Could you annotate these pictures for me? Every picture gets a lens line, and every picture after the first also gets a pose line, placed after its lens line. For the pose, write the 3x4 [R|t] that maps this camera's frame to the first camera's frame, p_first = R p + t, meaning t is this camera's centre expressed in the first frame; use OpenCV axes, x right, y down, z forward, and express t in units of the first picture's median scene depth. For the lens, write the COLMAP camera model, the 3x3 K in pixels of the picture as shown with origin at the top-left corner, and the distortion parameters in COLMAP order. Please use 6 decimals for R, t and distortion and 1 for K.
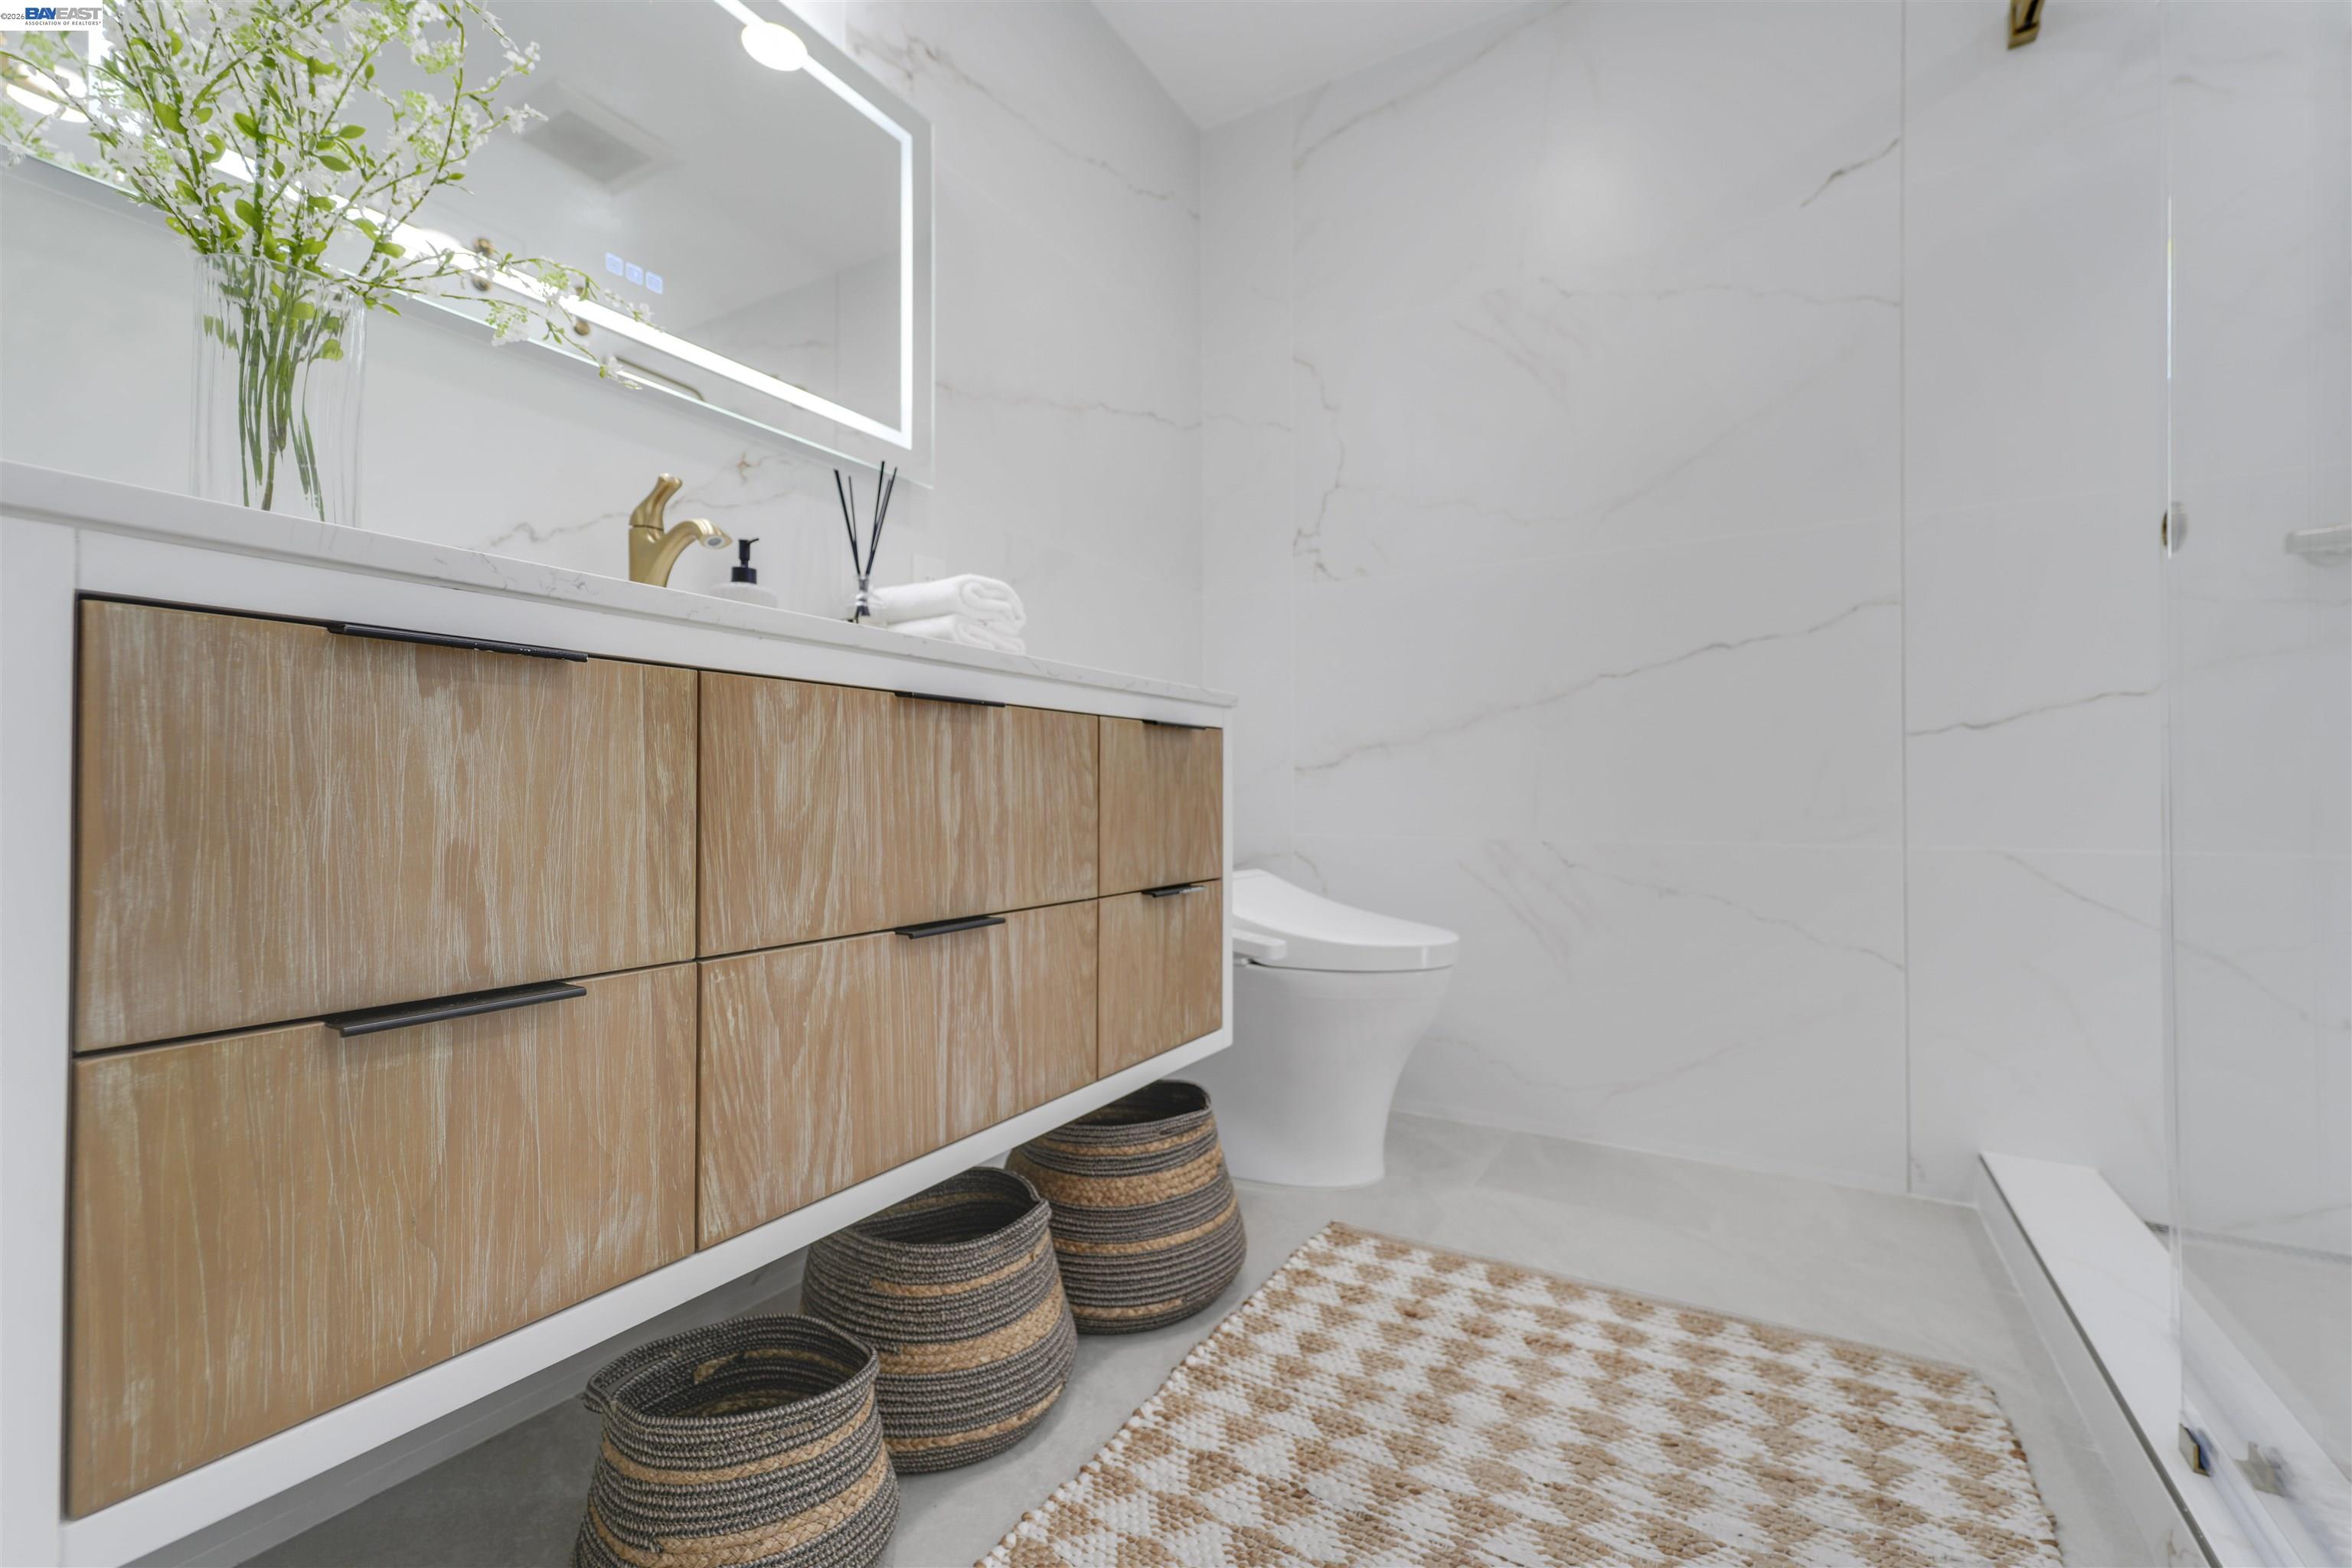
lens RADIAL K [[981.8, 0, 1177.5], [0, 981.8, 785.4], [0, 0, 1]] dist [0.010835, -0.001848]
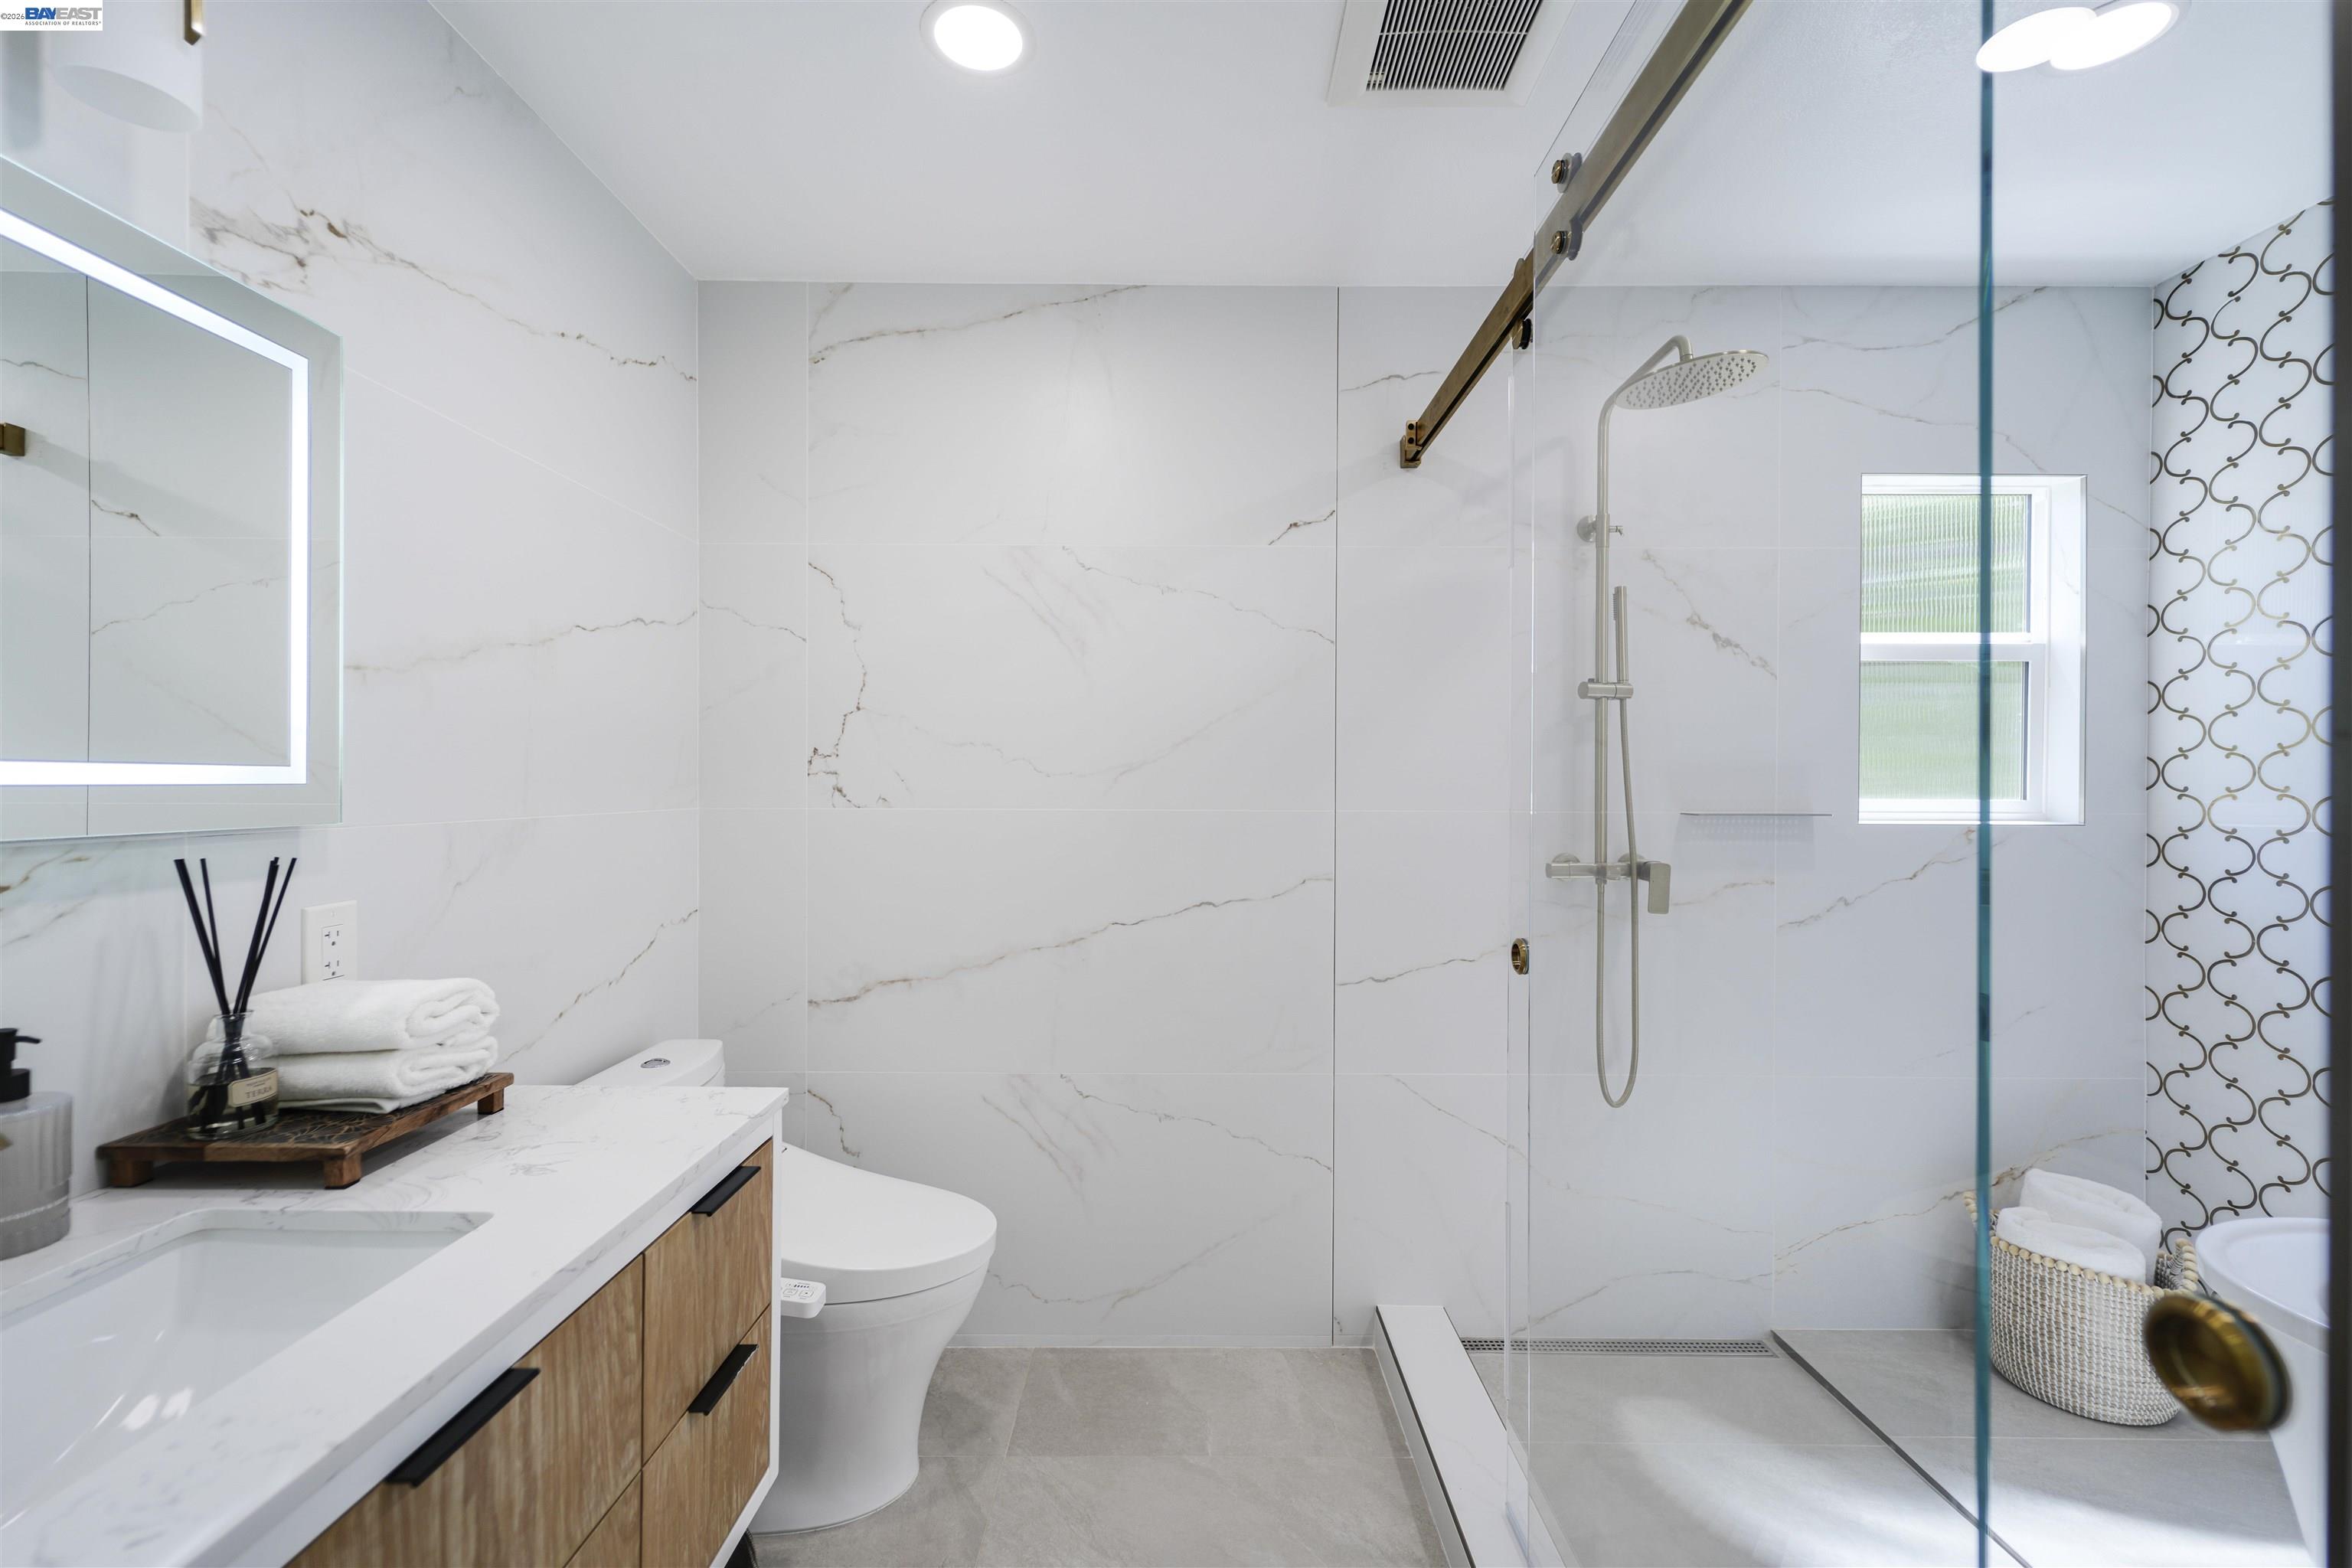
lens RADIAL K [[981.8, 0, 1168.3], [0, 981.8, 784.5], [0, 0, 1]] dist [0.010835, -0.001848]
pose [[0.862393, 0.003057, 0.506230, -0.080478], [-0.008770, 0.999922, 0.008901, -0.318037], [-0.506164, -0.012115, 0.862352, 0.032252]]
